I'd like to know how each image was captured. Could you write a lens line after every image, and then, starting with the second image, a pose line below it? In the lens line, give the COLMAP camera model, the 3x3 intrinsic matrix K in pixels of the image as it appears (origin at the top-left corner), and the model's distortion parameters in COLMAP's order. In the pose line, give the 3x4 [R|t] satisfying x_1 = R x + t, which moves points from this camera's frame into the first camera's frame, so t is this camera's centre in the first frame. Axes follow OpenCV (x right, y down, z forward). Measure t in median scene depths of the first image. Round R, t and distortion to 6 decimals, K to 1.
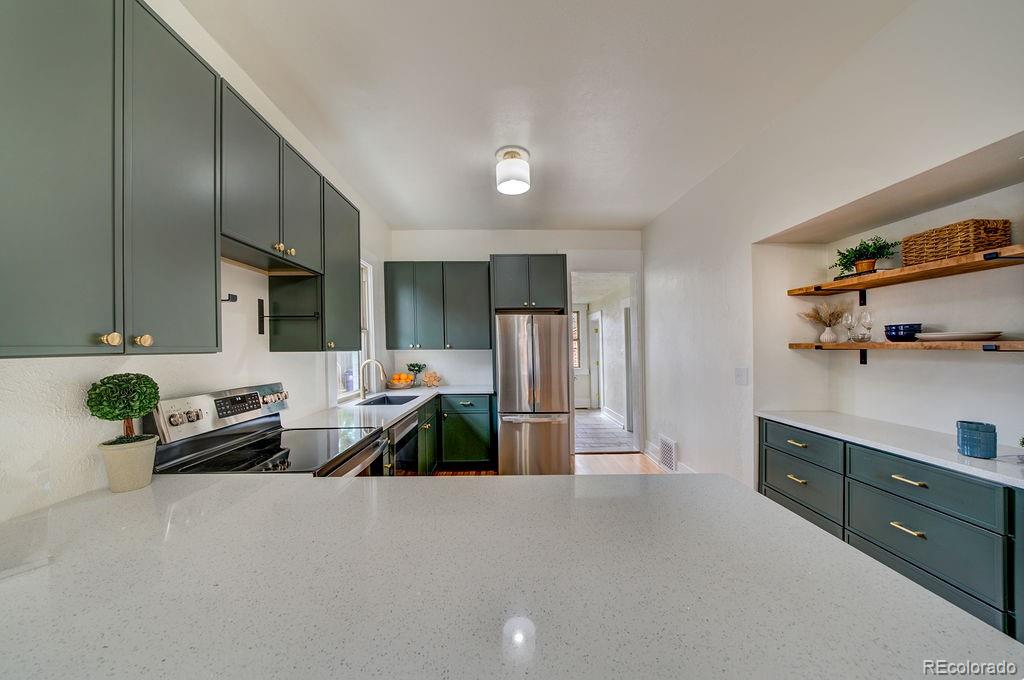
lens RADIAL K [[355.3, 0, 496.1], [0, 355.3, 344.0], [0, 0, 1]] dist [-0.014650, 0.000073]
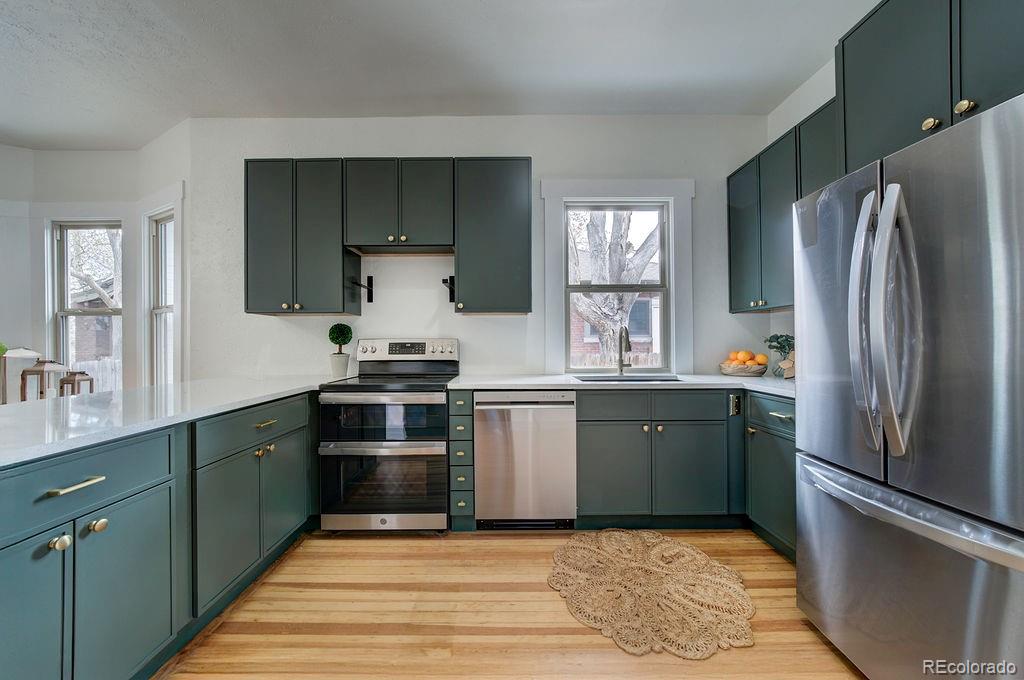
lens RADIAL K [[364.2, 0, 509.3], [0, 364.2, 342.4], [0, 0, 1]] dist [-0.008237, 0.000369]
pose [[0.021443, 0.014048, -0.999671, 0.703173], [0.013799, 0.999802, 0.014346, 0.105193], [0.999675, -0.014102, 0.021245, 1.155108]]
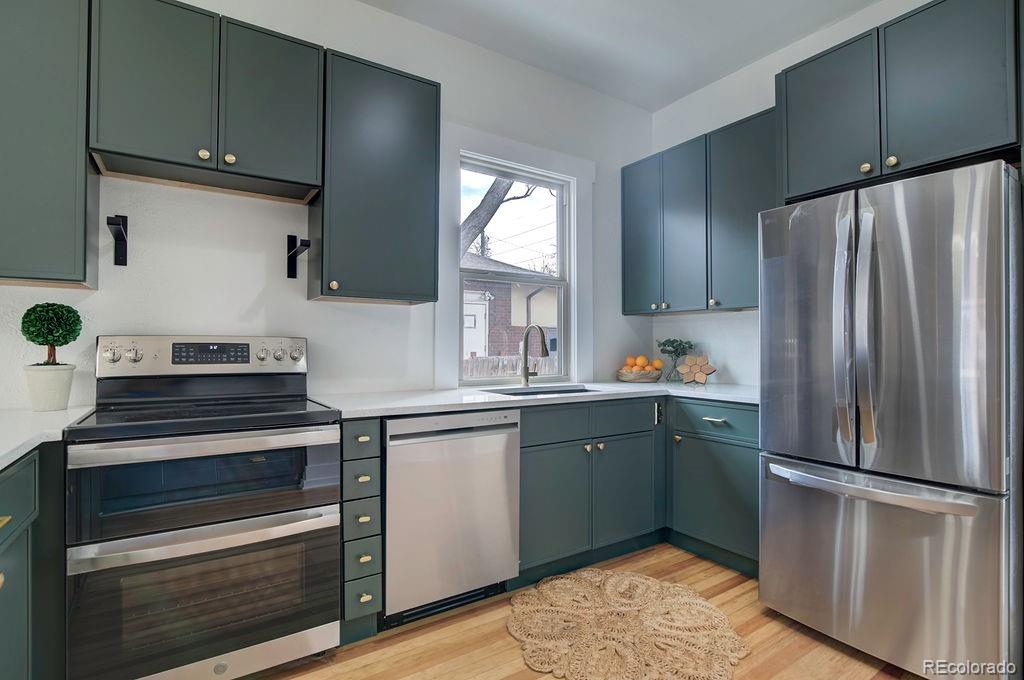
lens RADIAL K [[484.6, 0, 522.1], [0, 484.6, 343.8], [0, 0, 1]] dist [-0.015713, -0.000175]
pose [[0.565282, 0.012004, -0.824810, 0.545374], [-0.003331, 0.999919, 0.012269, 0.107136], [0.824891, -0.004188, 0.565276, 0.786731]]
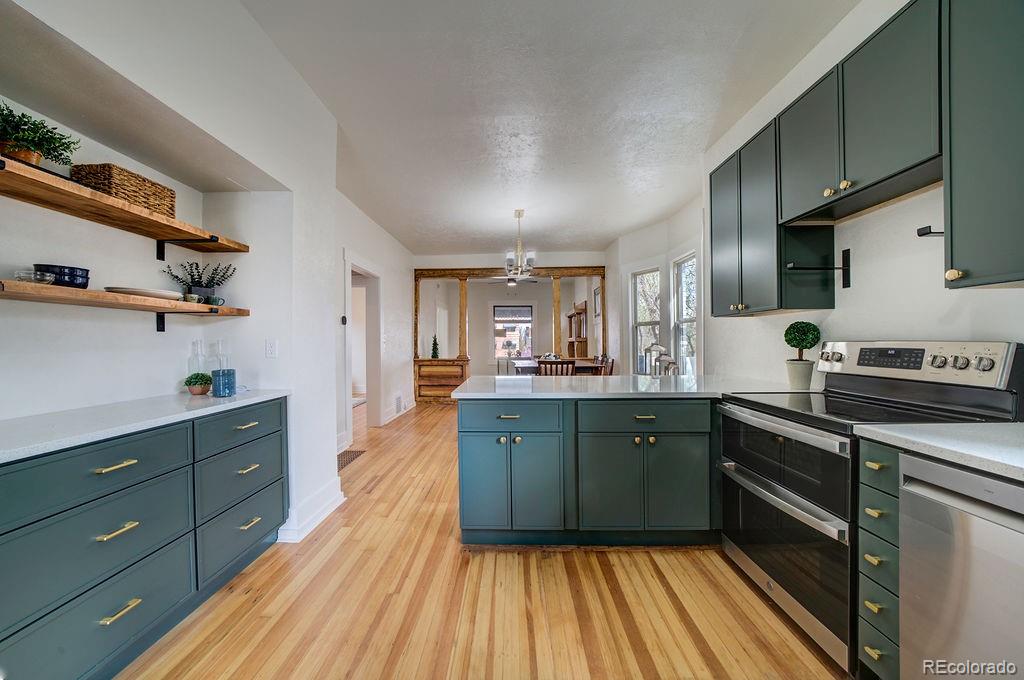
lens RADIAL K [[355.3, 0, 496.1], [0, 355.3, 344.0], [0, 0, 1]] dist [-0.014650, 0.000073]
pose [[-0.999415, 0.022076, 0.026124, 0.218316], [0.022032, 0.999755, -0.001964, 0.093978], [-0.026161, -0.001387, -0.999657, 1.584566]]
